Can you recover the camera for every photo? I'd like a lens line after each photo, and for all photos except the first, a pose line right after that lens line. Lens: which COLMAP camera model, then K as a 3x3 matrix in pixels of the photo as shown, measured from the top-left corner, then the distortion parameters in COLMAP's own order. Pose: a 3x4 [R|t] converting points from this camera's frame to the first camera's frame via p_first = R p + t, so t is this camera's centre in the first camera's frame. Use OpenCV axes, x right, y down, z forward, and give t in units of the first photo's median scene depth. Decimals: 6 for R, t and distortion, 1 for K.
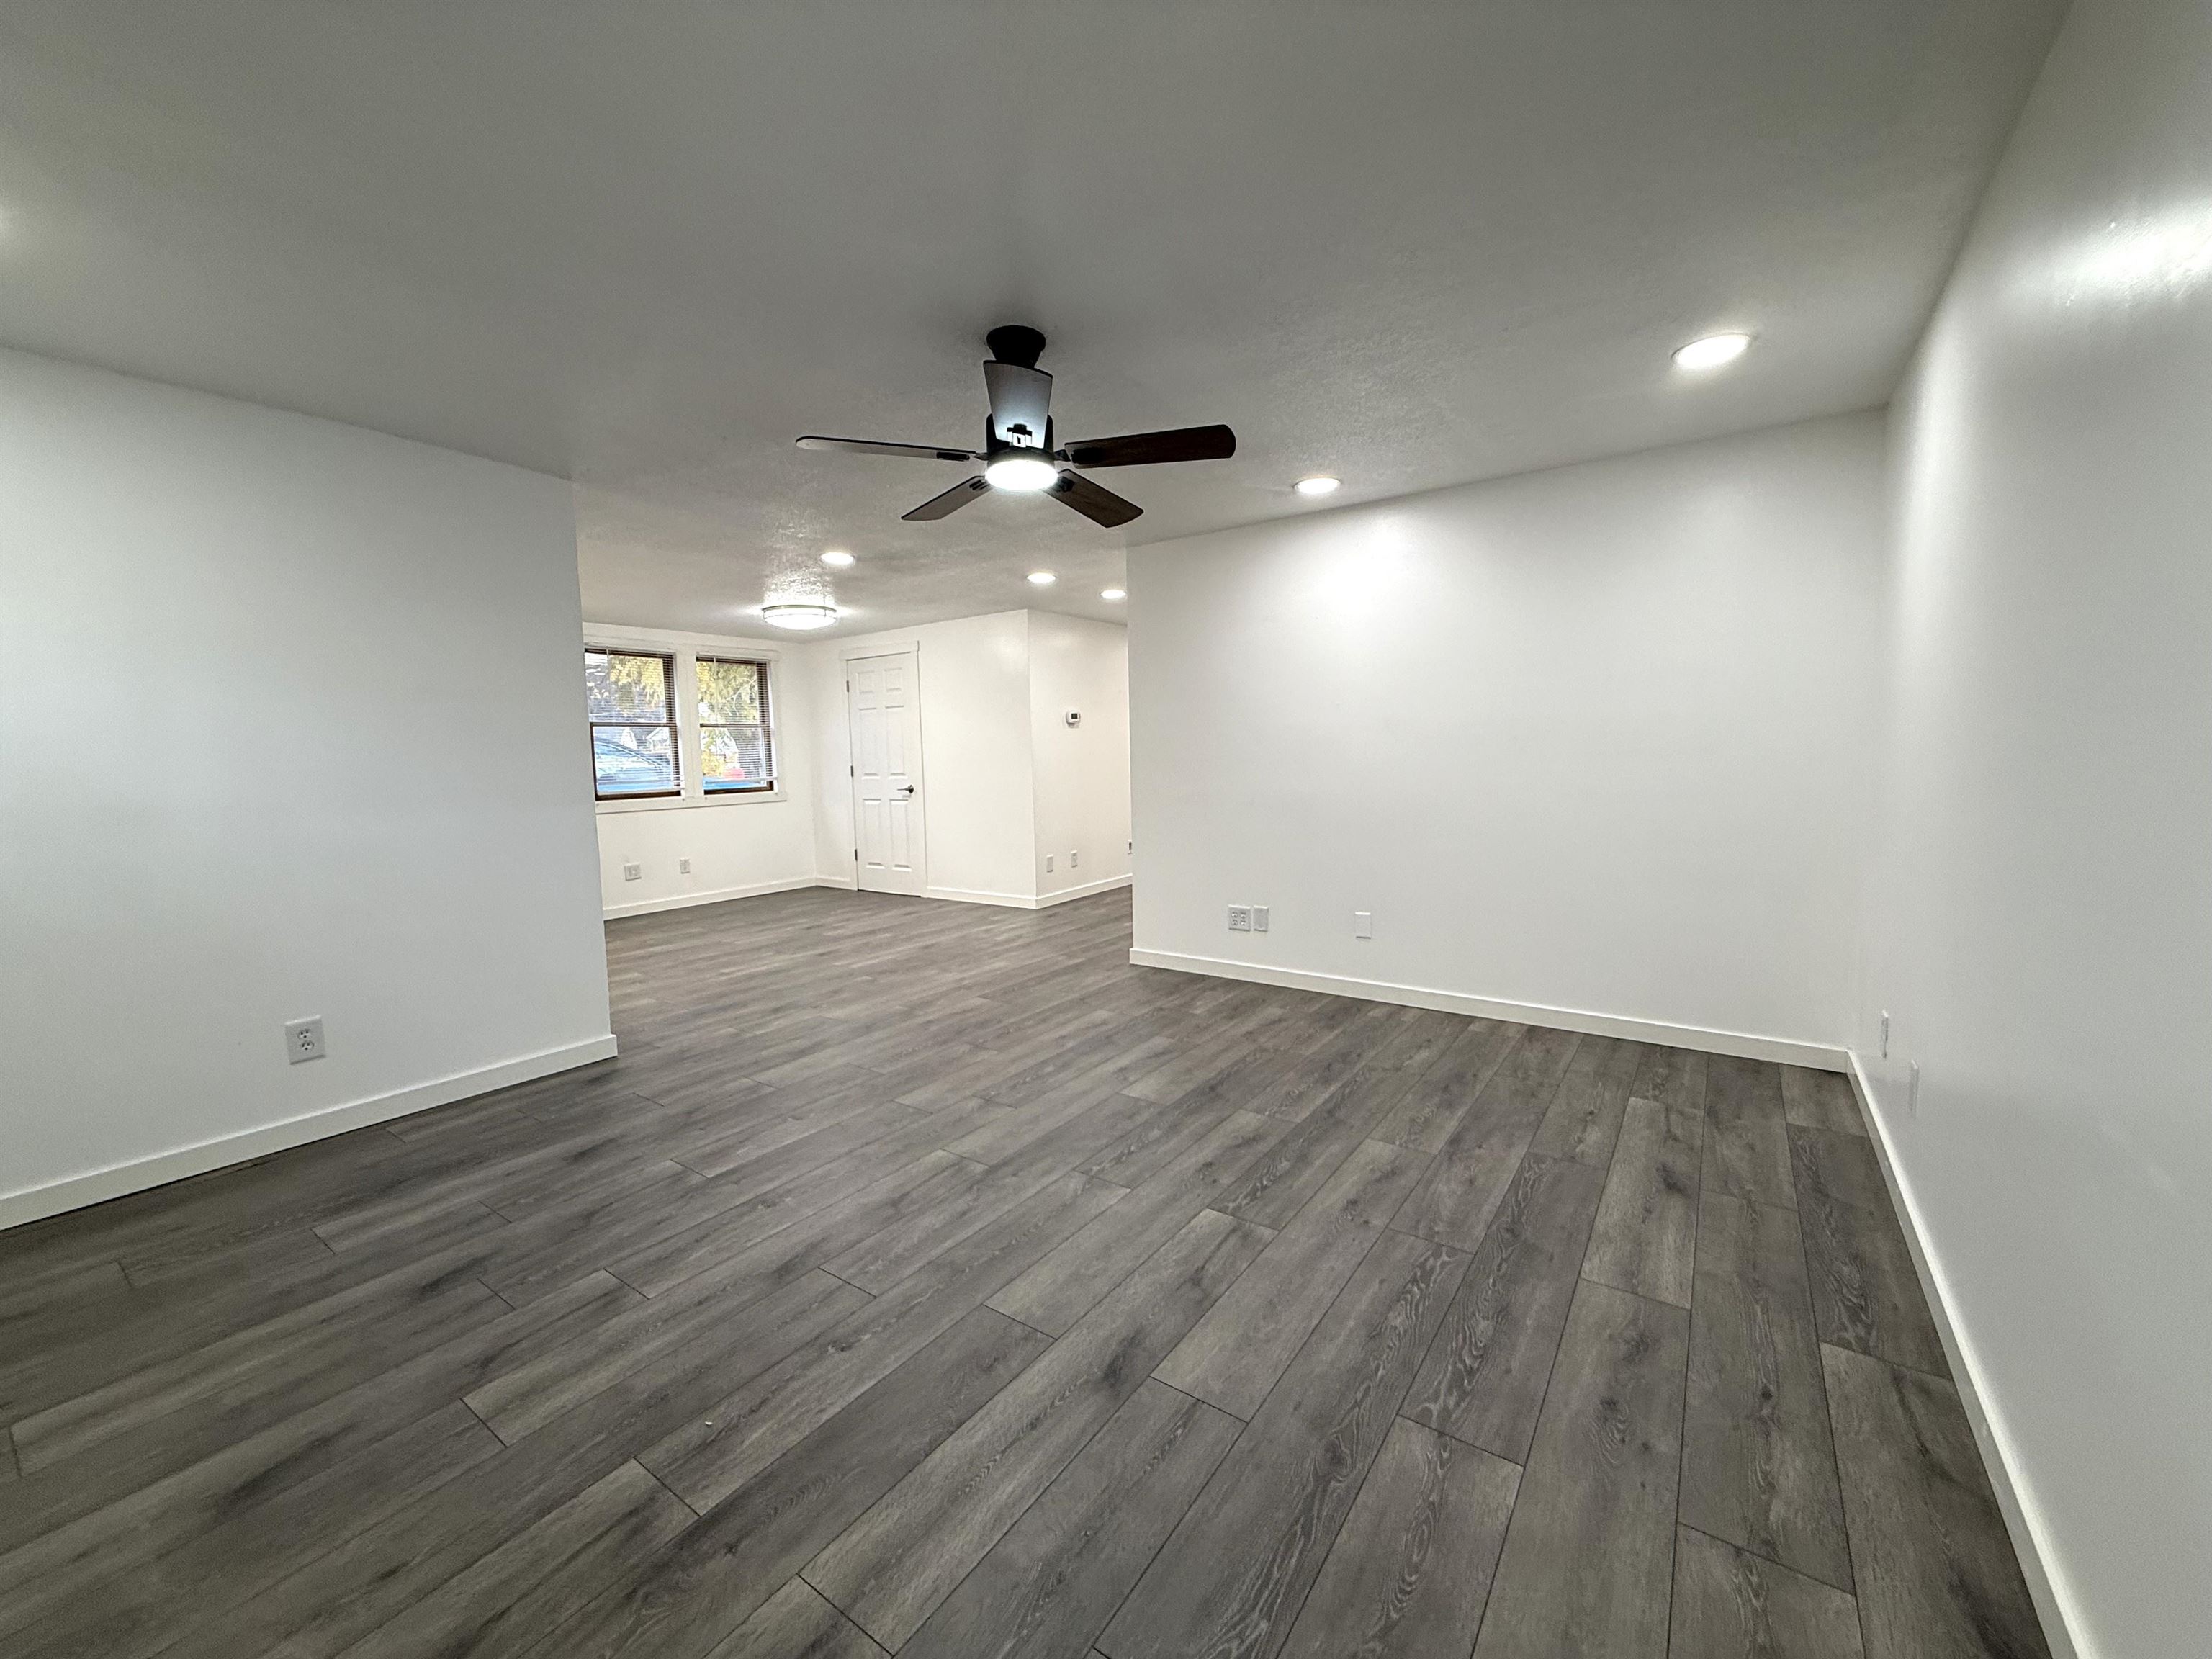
lens RADIAL K [[879.0, 0, 1101.3], [0, 879.0, 827.1], [0, 0, 1]] dist [0.000901, -0.000087]
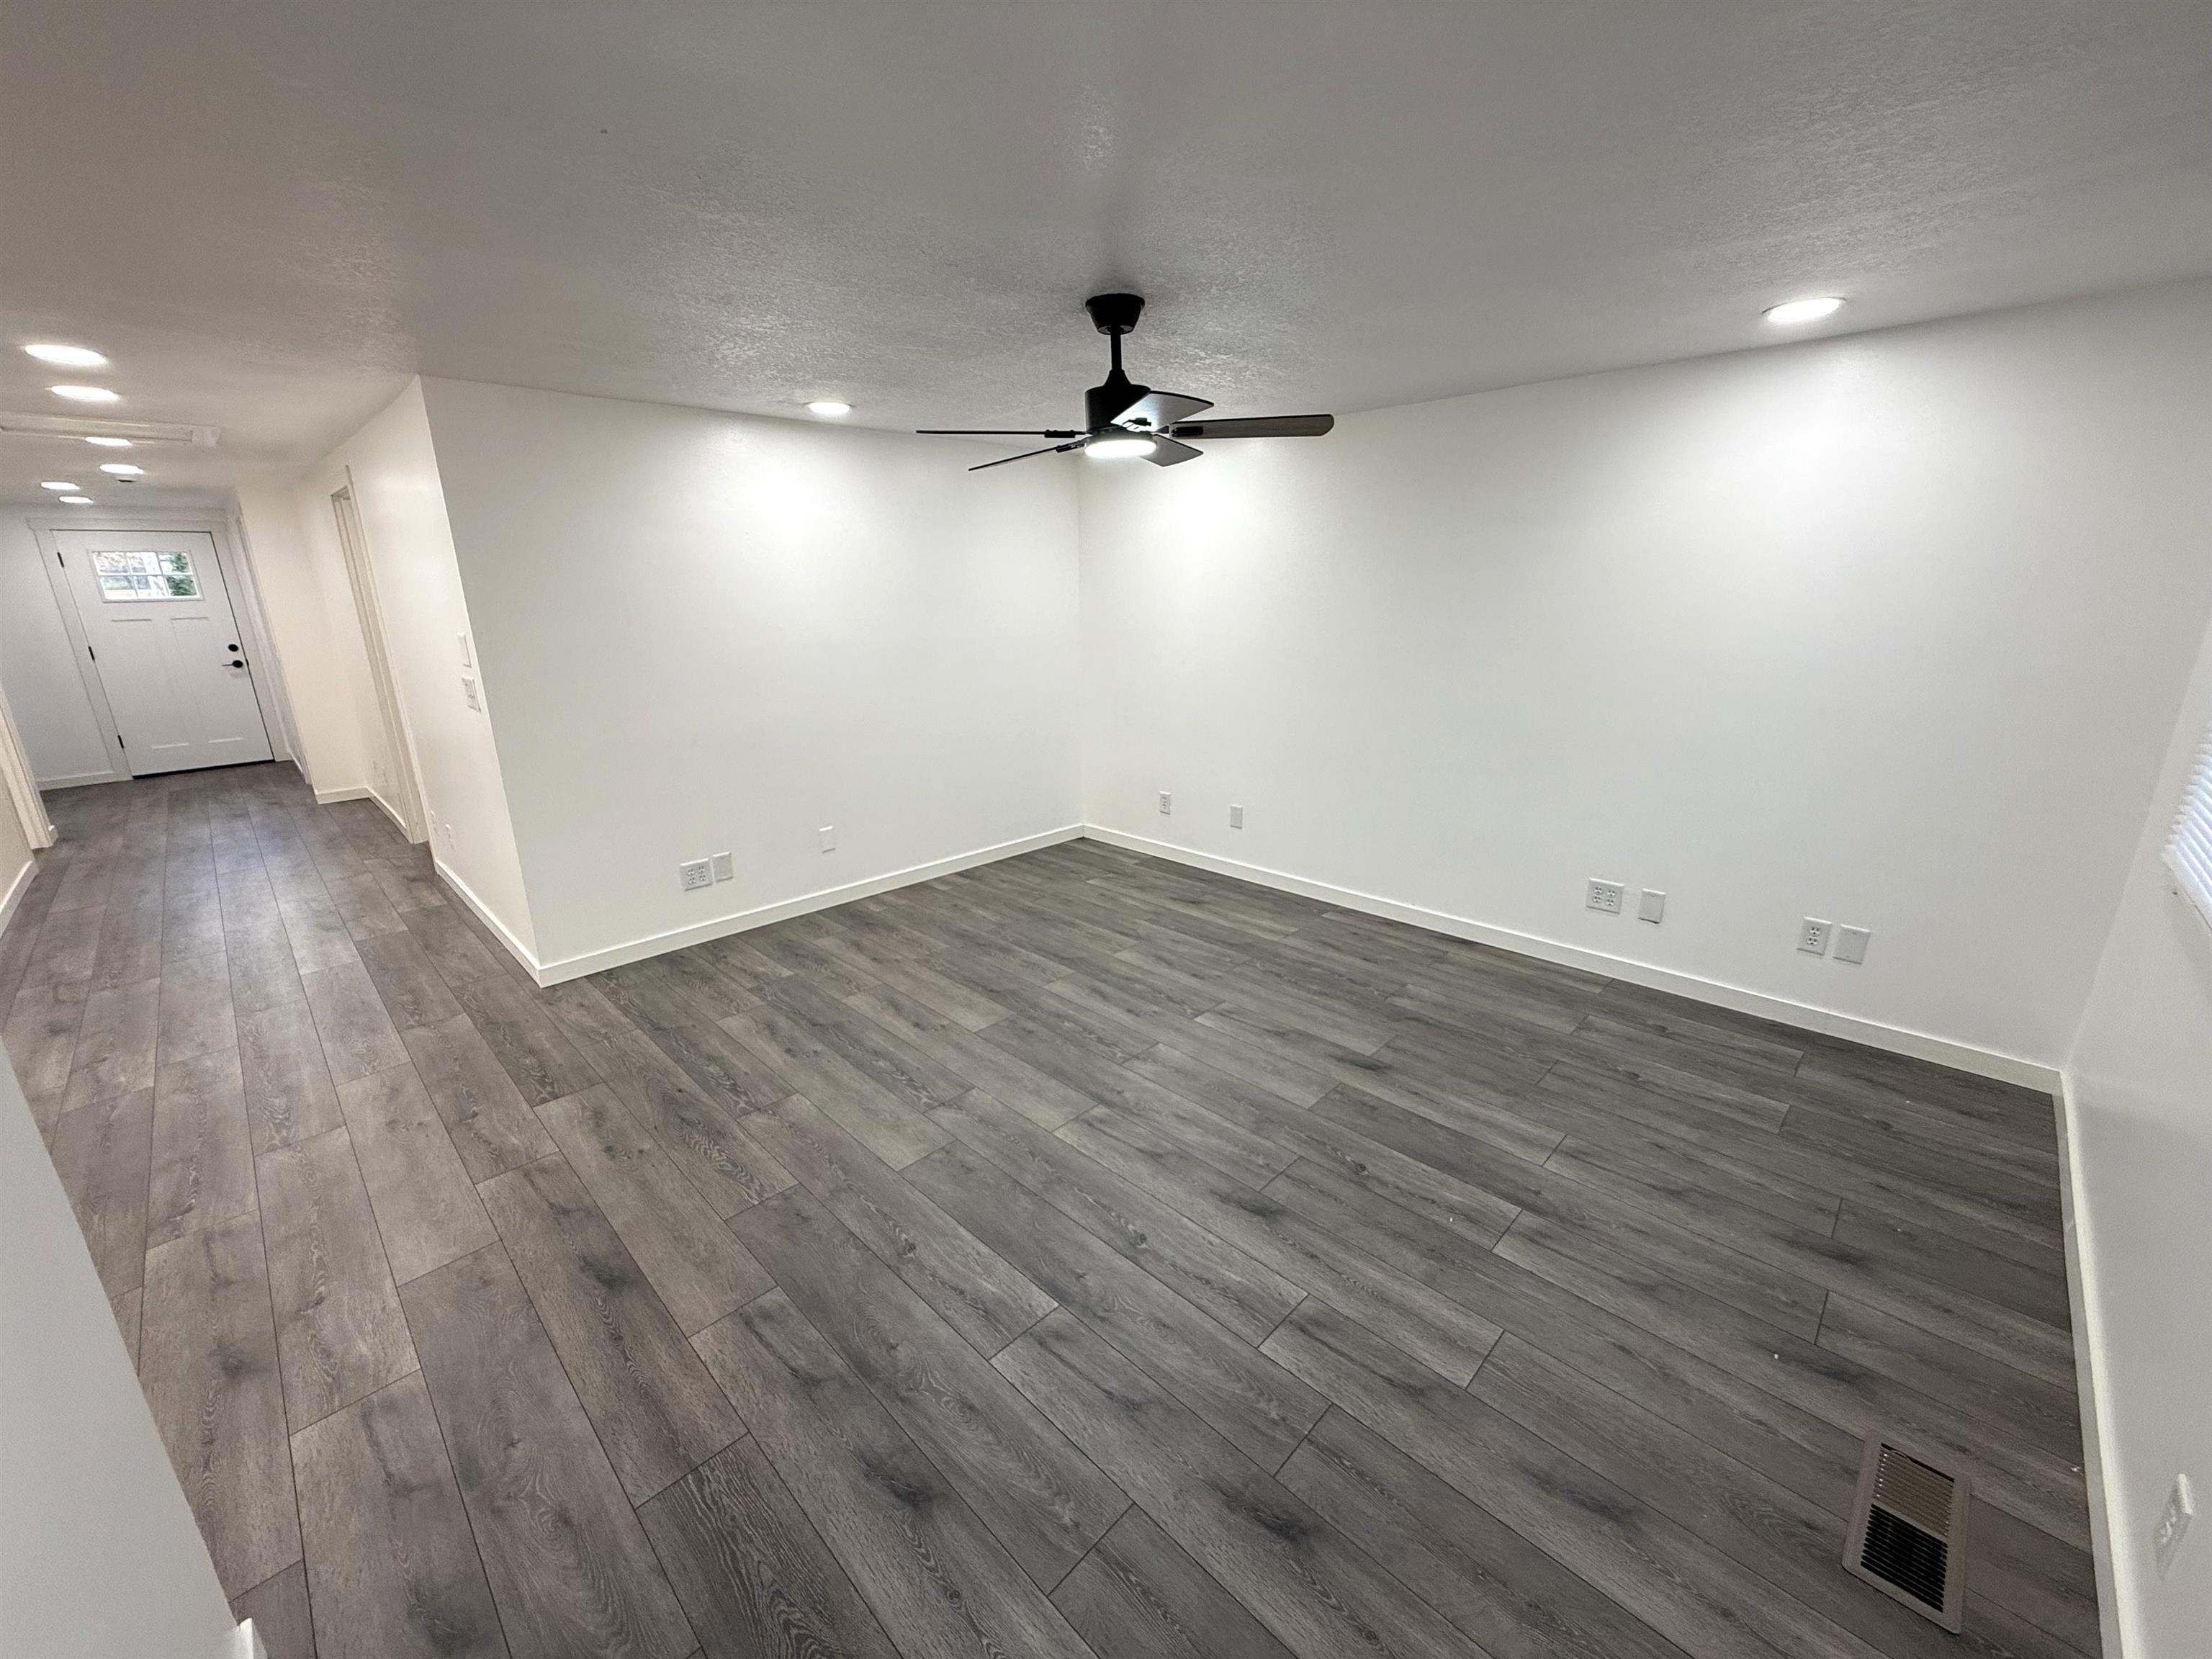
lens RADIAL K [[879.0, 0, 1101.3], [0, 879.0, 827.1], [0, 0, 1]] dist [0.000901, -0.000087]
pose [[0.161129, -0.247372, 0.955429, -0.853219], [0.092494, 0.967603, 0.234925, -0.157365], [-0.982590, 0.050518, 0.178790, 0.624720]]
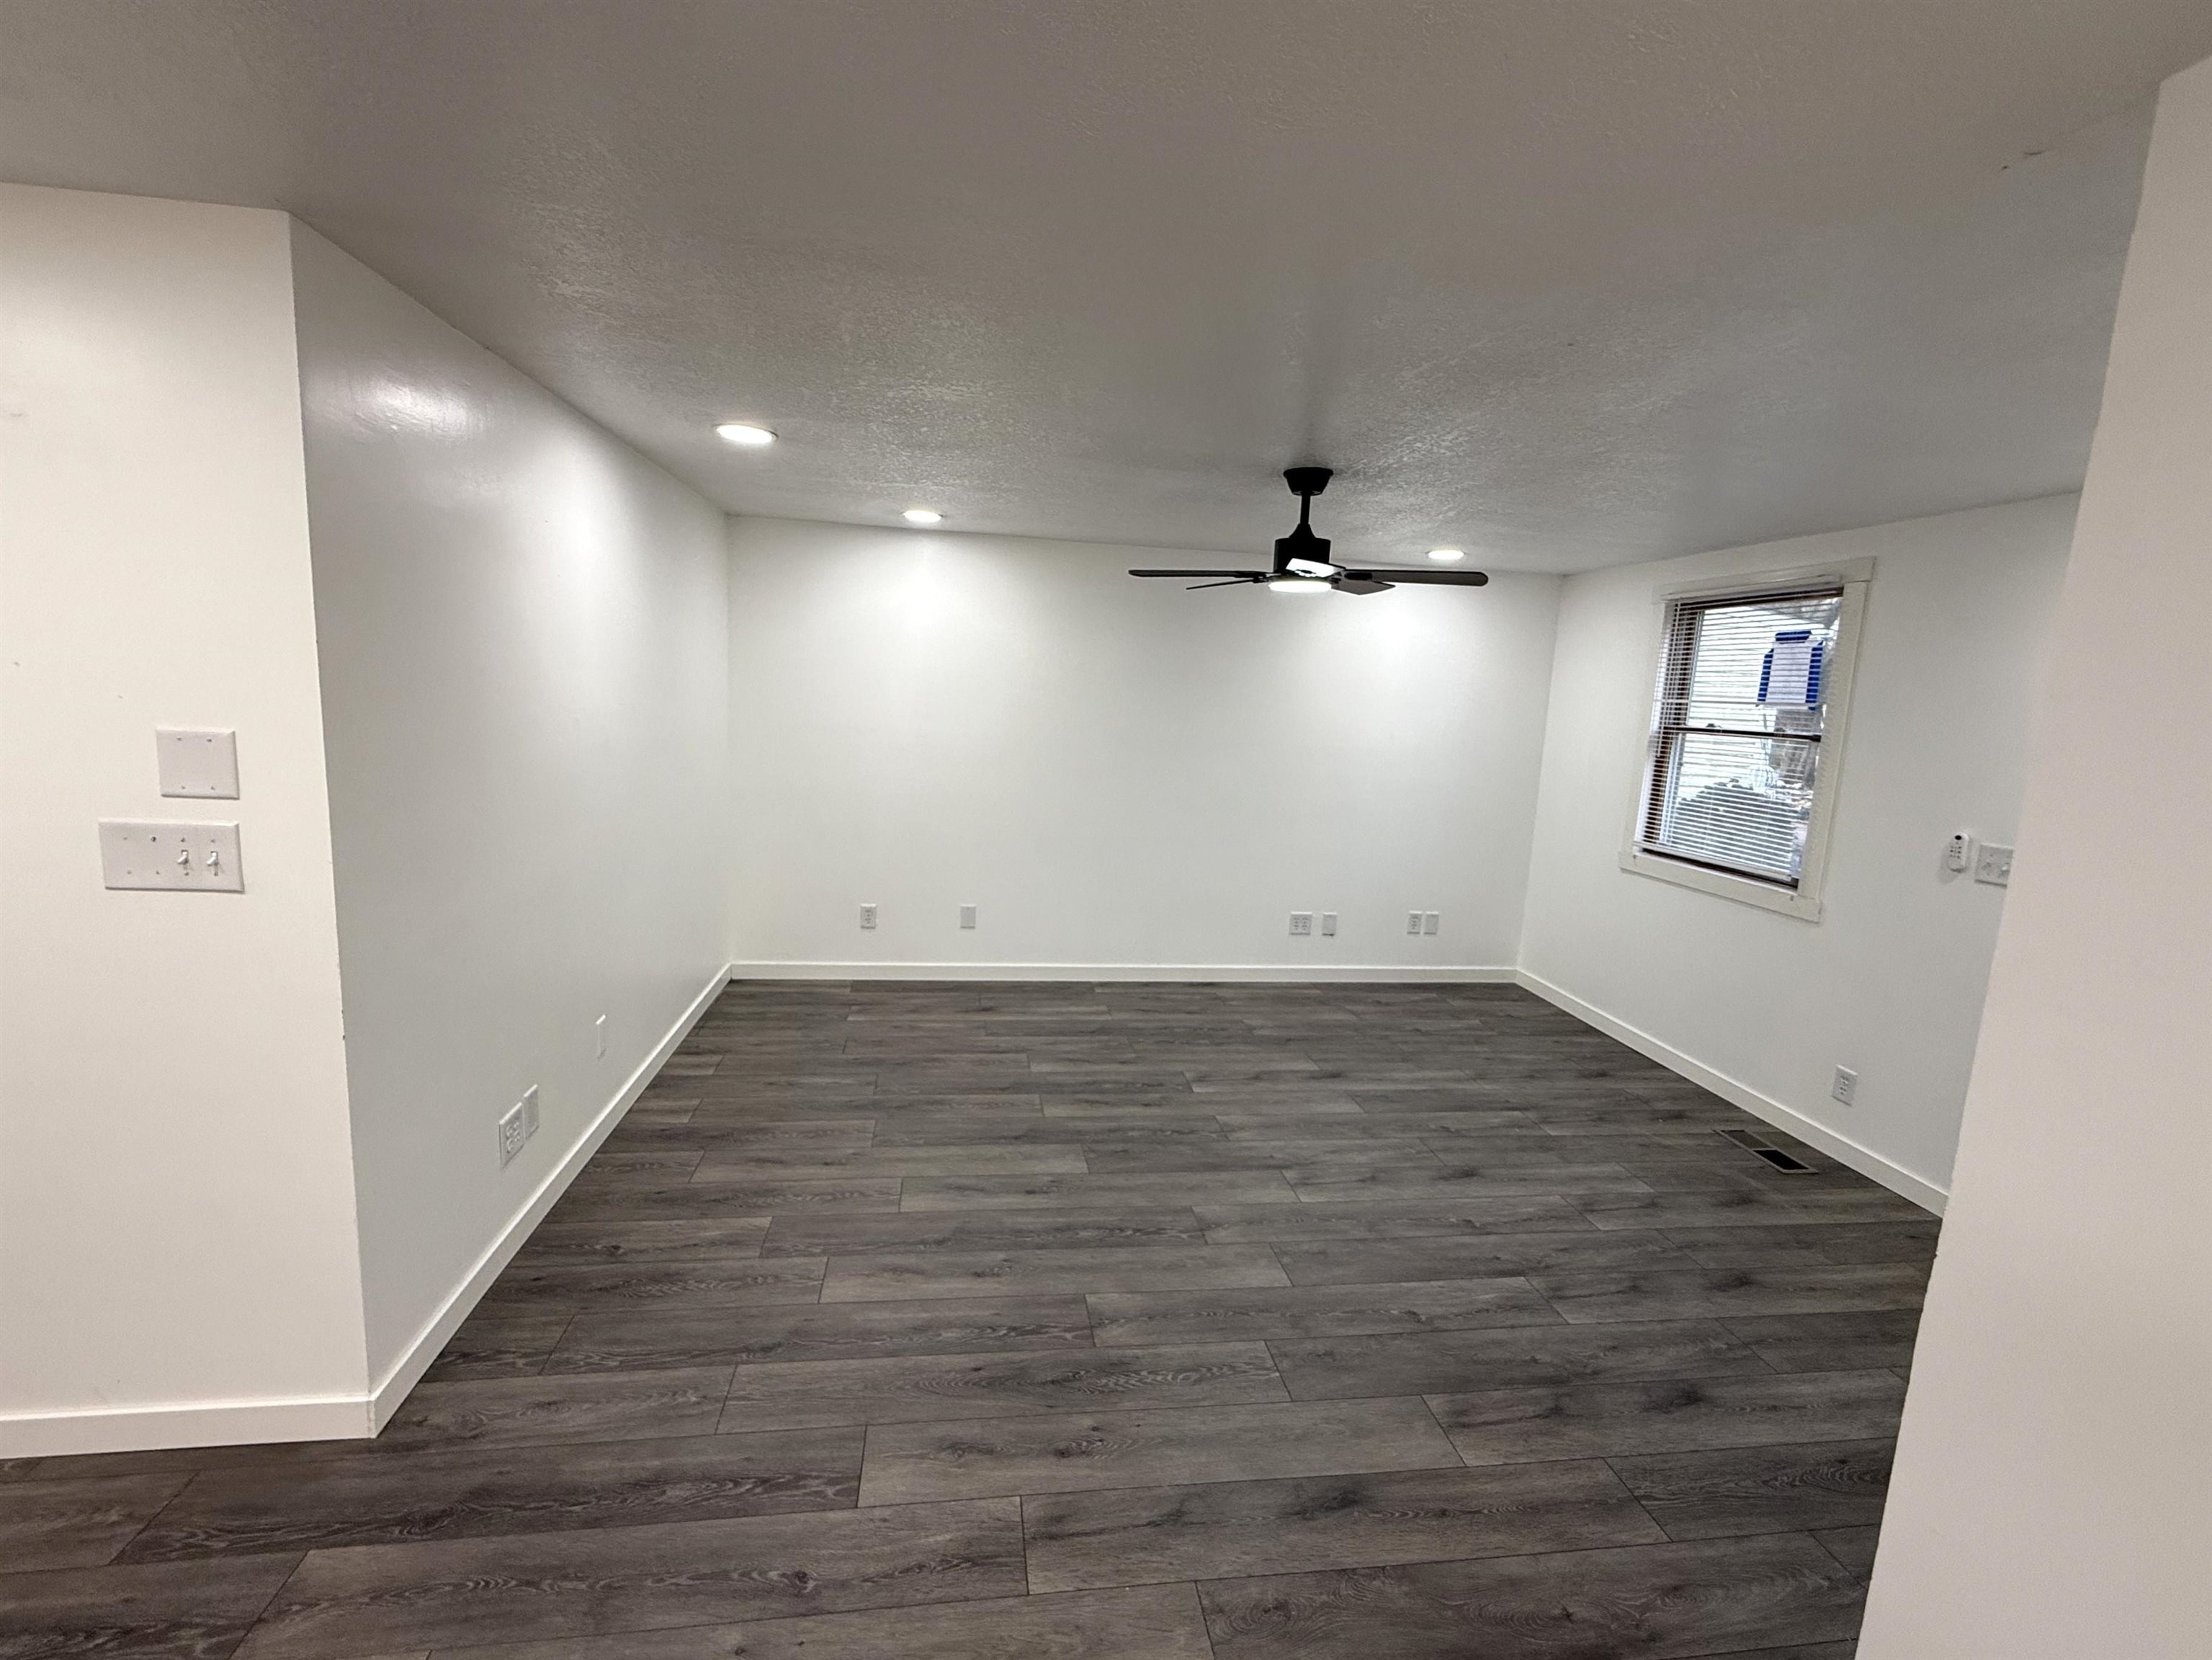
lens RADIAL K [[975.7, 0, 1099.3], [0, 975.7, 809.0], [0, 0, 1]] dist [0.000651, -0.000414]
pose [[-0.691344, -0.107462, 0.714489, -0.657065], [0.022715, 0.985156, 0.170150, -0.243351], [-0.722168, 0.133862, -0.678641, 1.571483]]
